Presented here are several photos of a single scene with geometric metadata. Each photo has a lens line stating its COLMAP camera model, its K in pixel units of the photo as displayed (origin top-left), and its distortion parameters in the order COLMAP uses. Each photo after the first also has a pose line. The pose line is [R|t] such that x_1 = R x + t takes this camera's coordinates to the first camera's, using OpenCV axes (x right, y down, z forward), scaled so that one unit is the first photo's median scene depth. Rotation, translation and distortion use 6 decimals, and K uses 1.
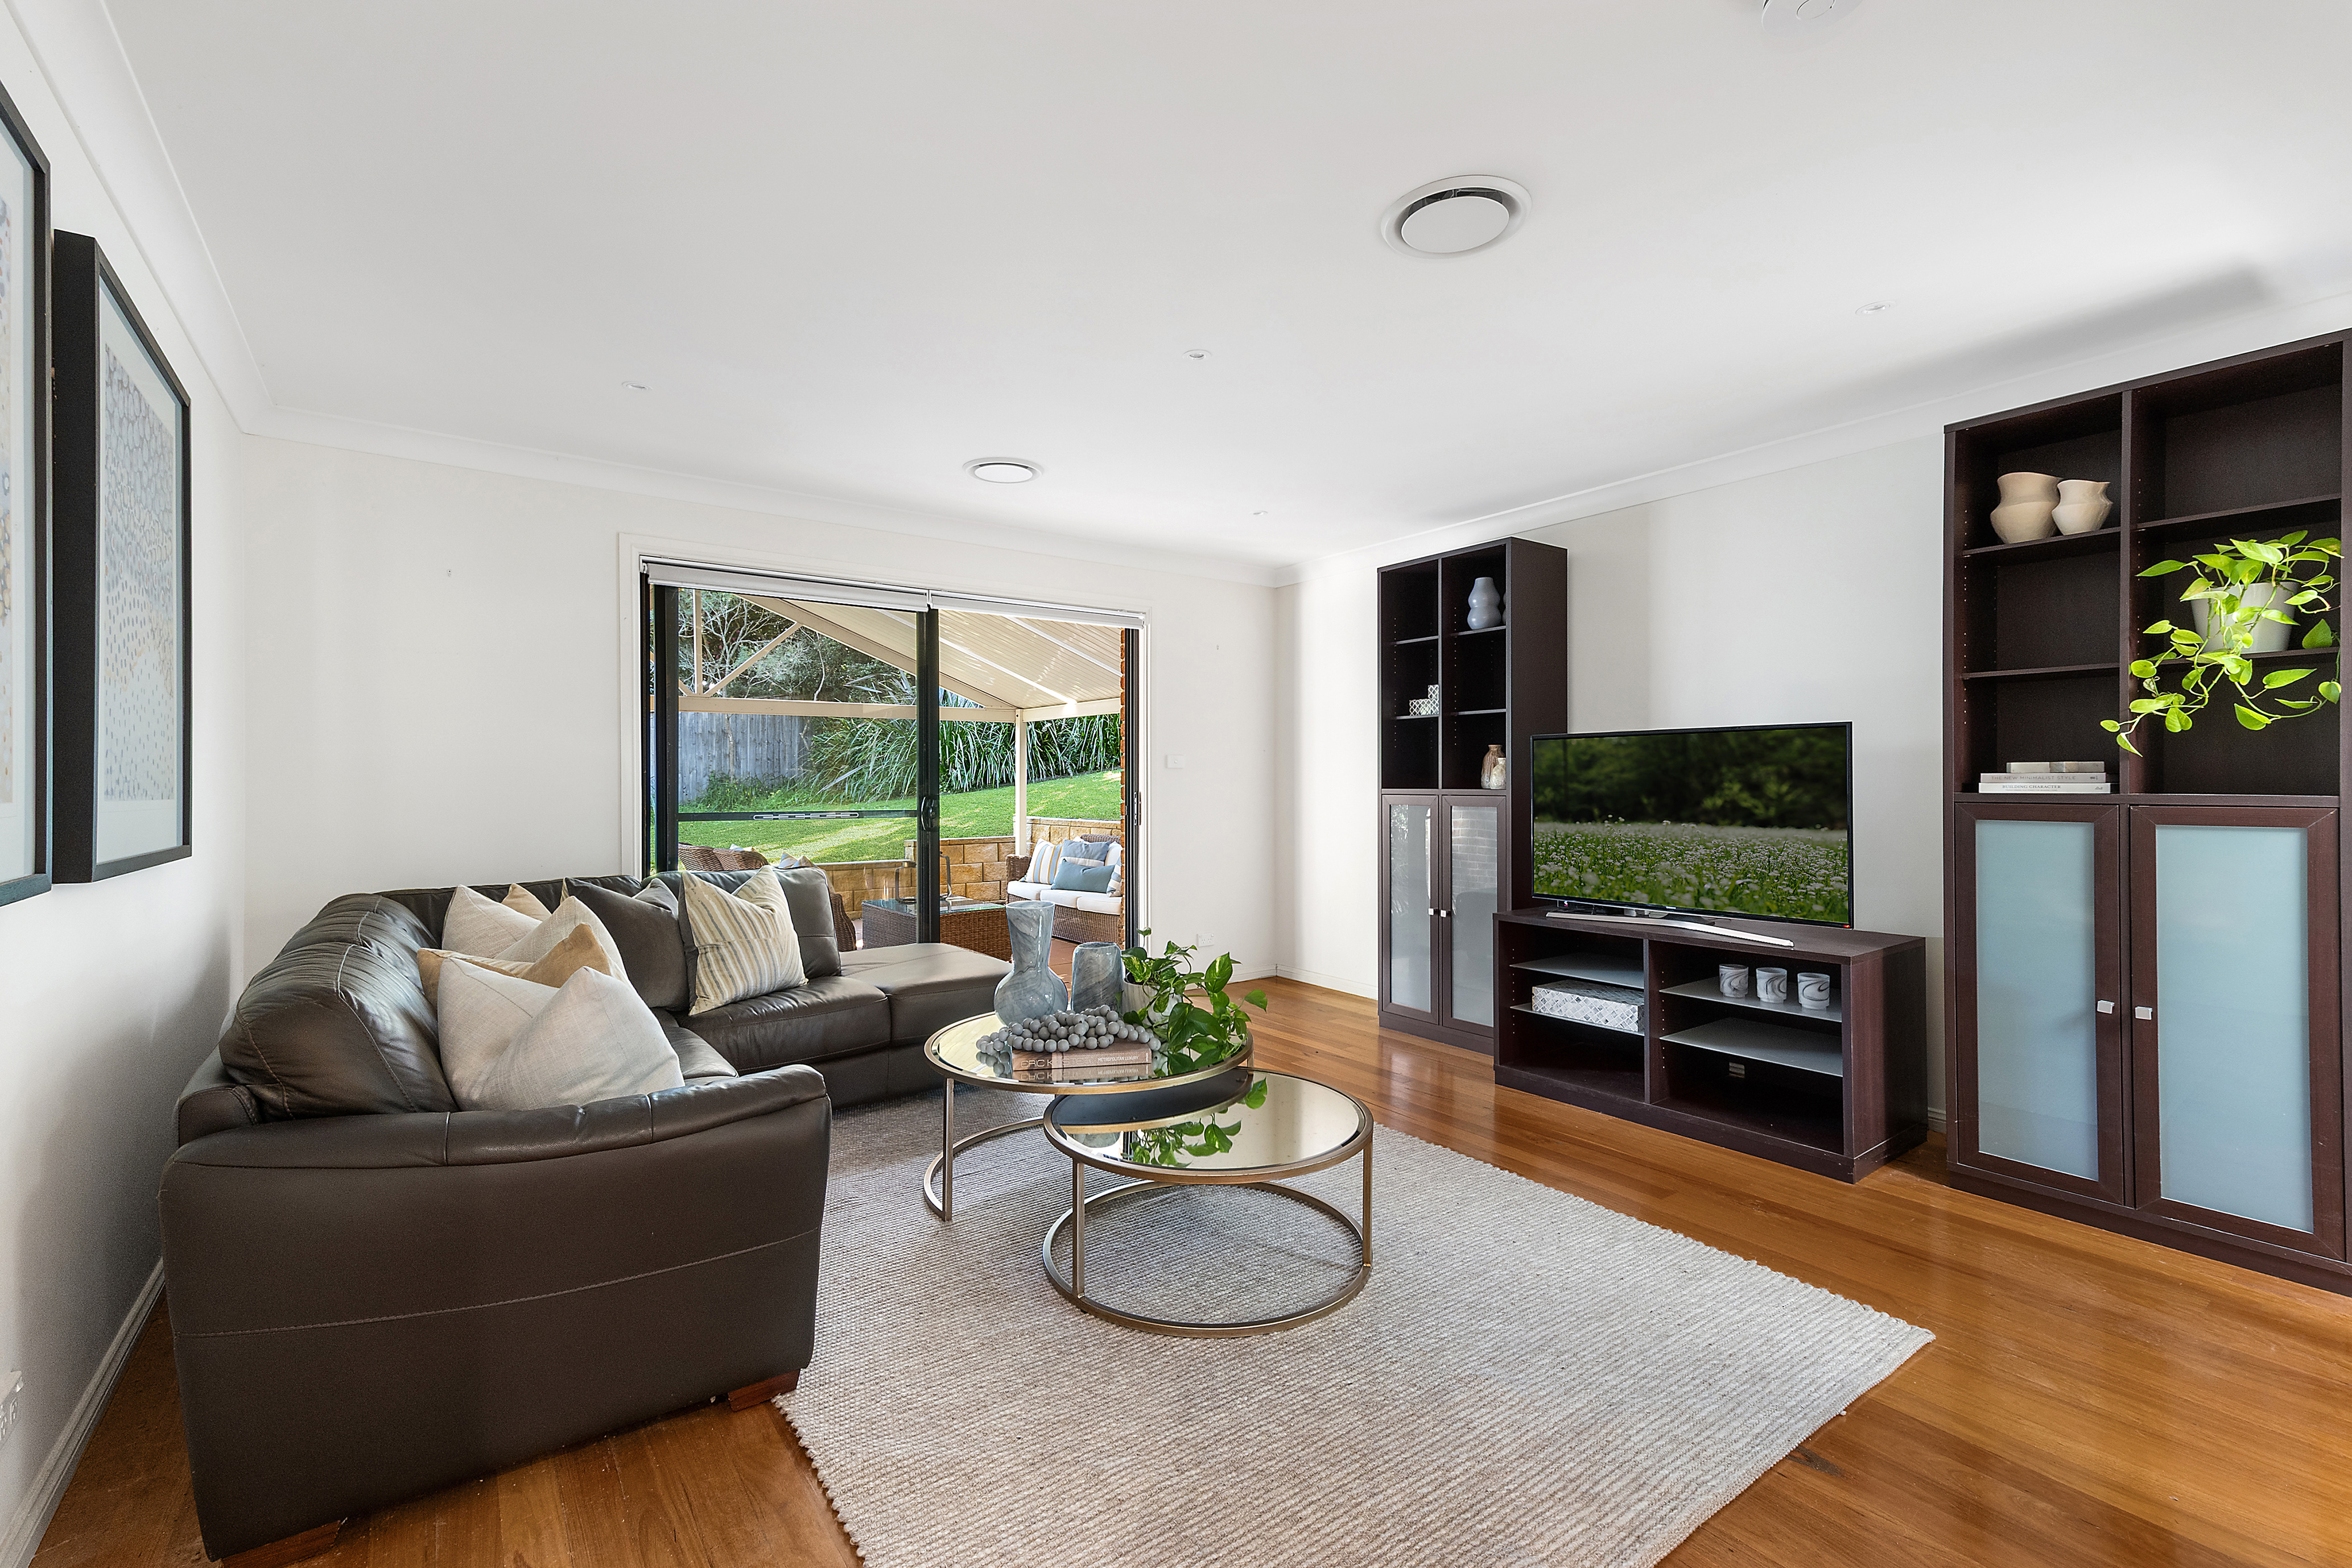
lens RADIAL K [[1008.3, 0, 1157.3], [0, 1008.3, 781.3], [0, 0, 1]] dist [0.022712, -0.004178]
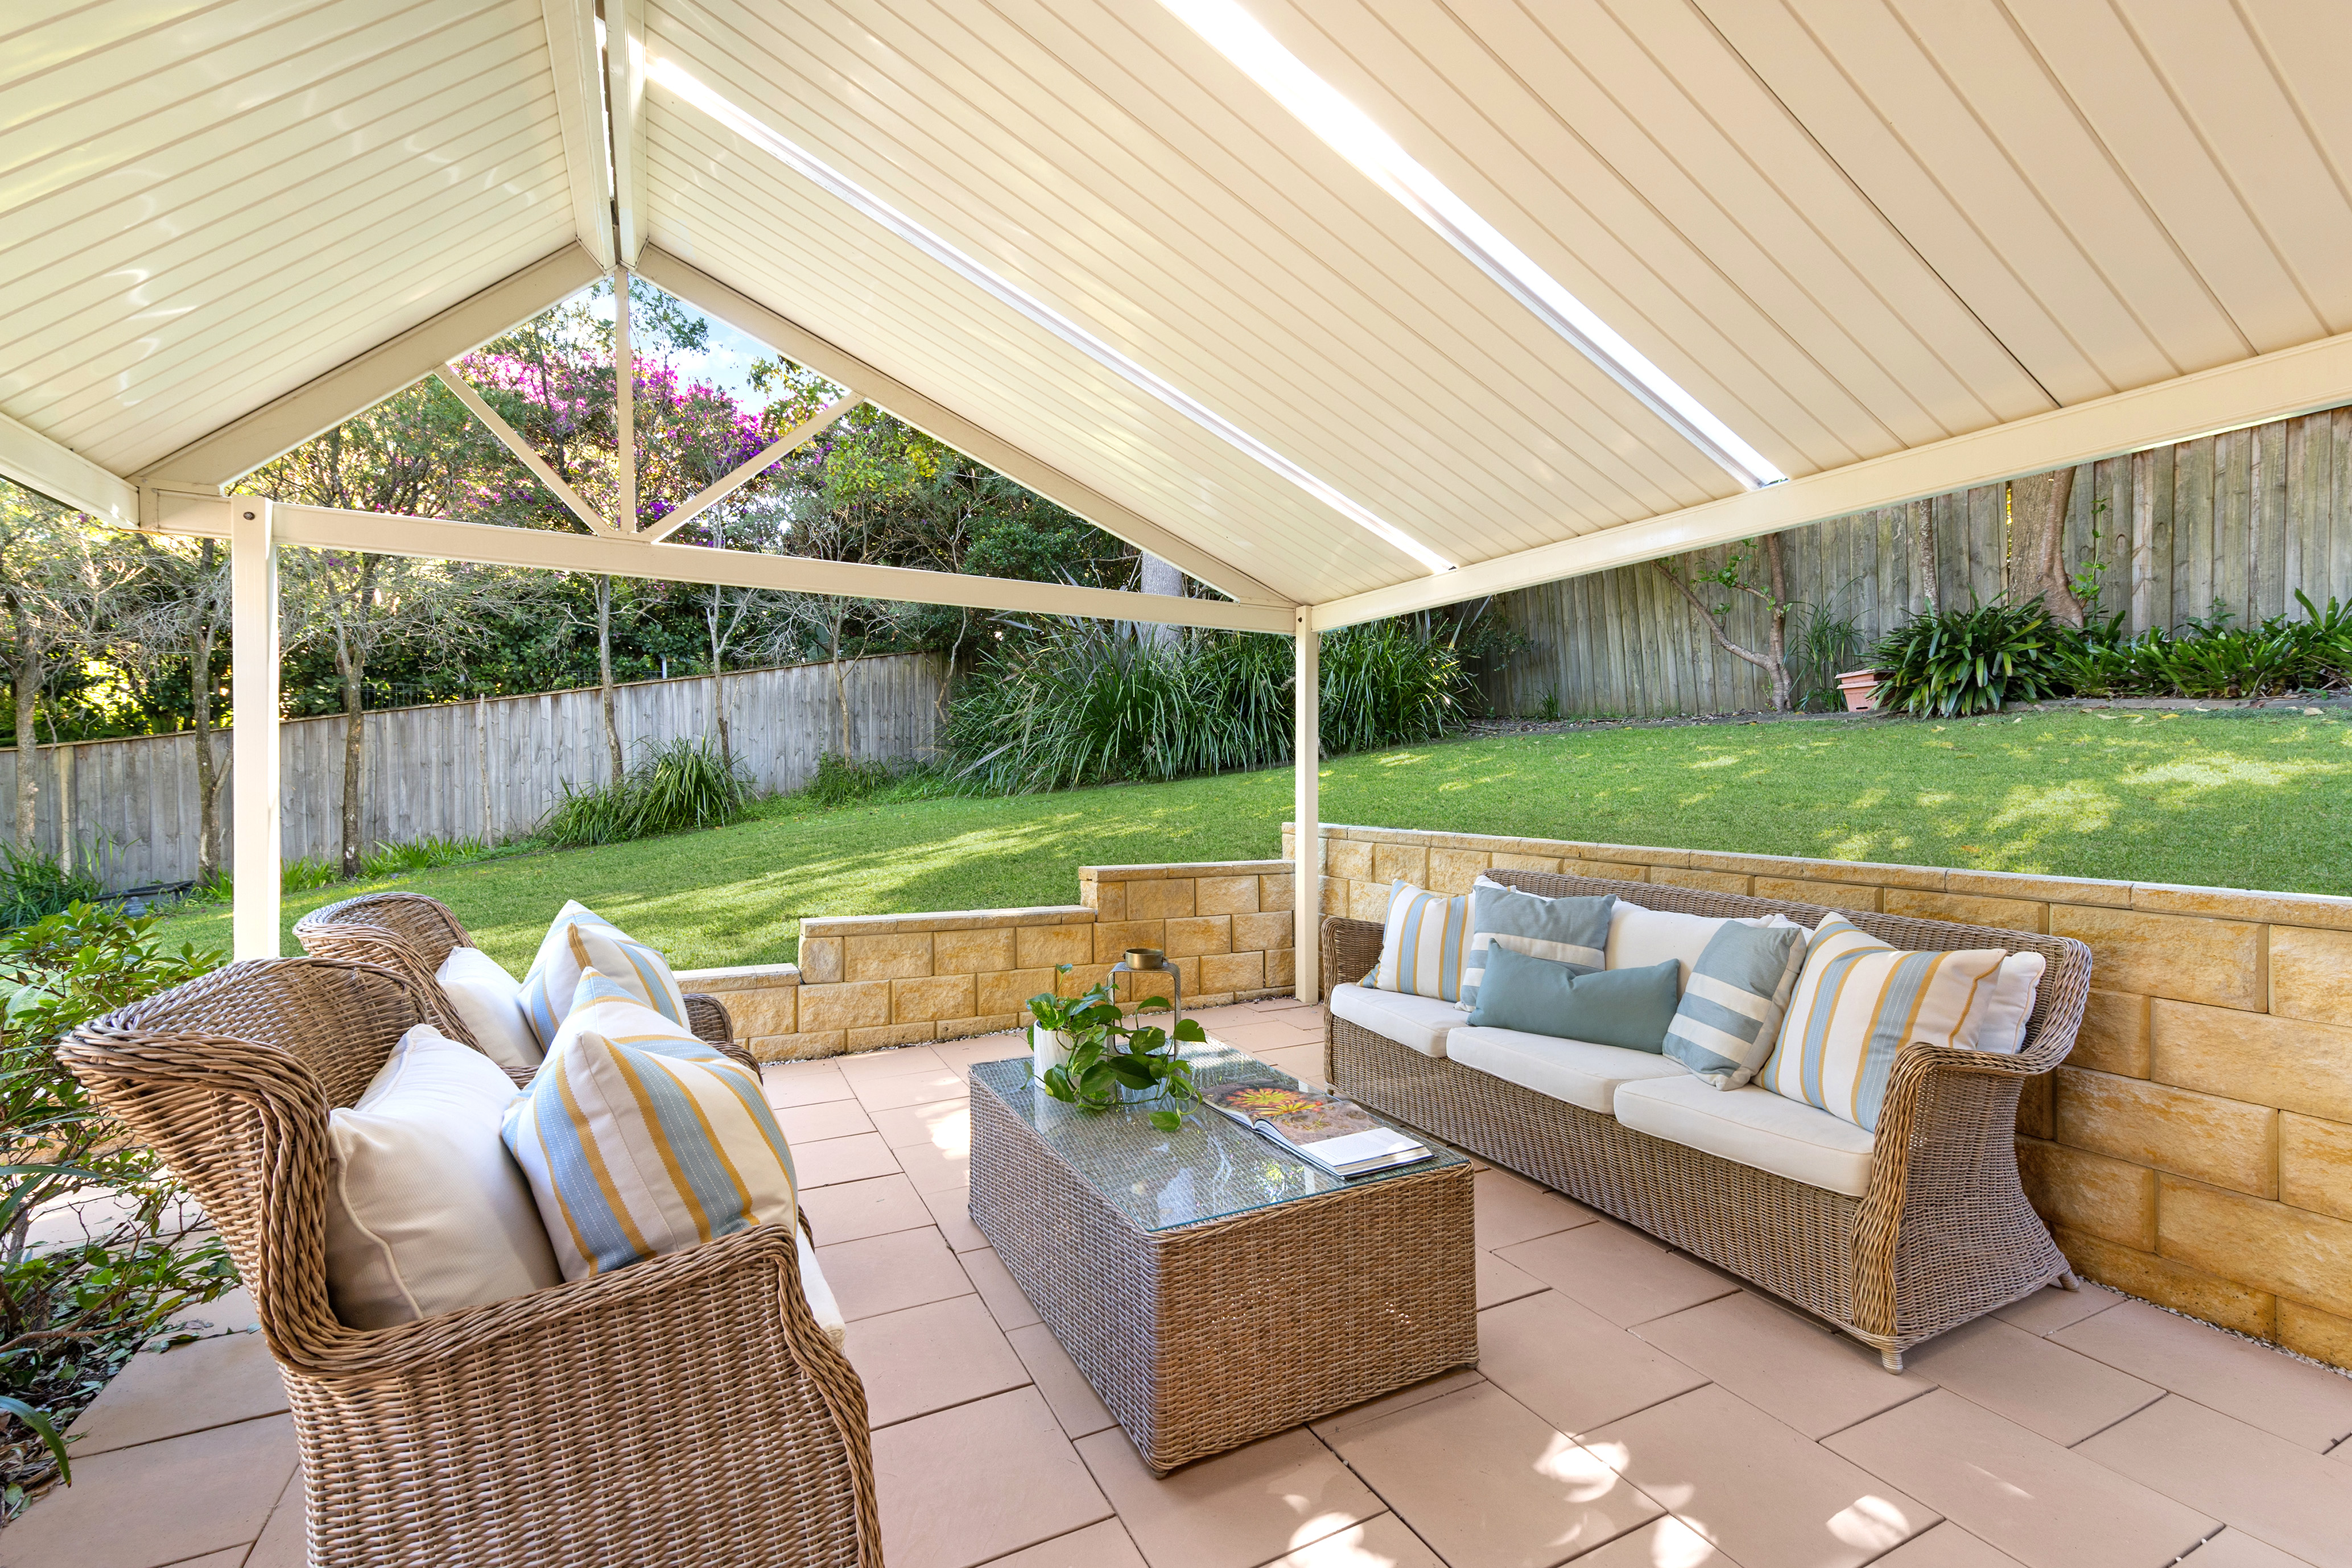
lens RADIAL K [[1008.3, 0, 1157.3], [0, 1008.3, 781.3], [0, 0, 1]] dist [0.022712, -0.004178]
pose [[0.987696, 0.007563, -0.156203, -0.096890], [-0.007559, 0.999971, 0.000620, 0.010738], [0.156203, 0.000568, 0.987725, 0.368235]]
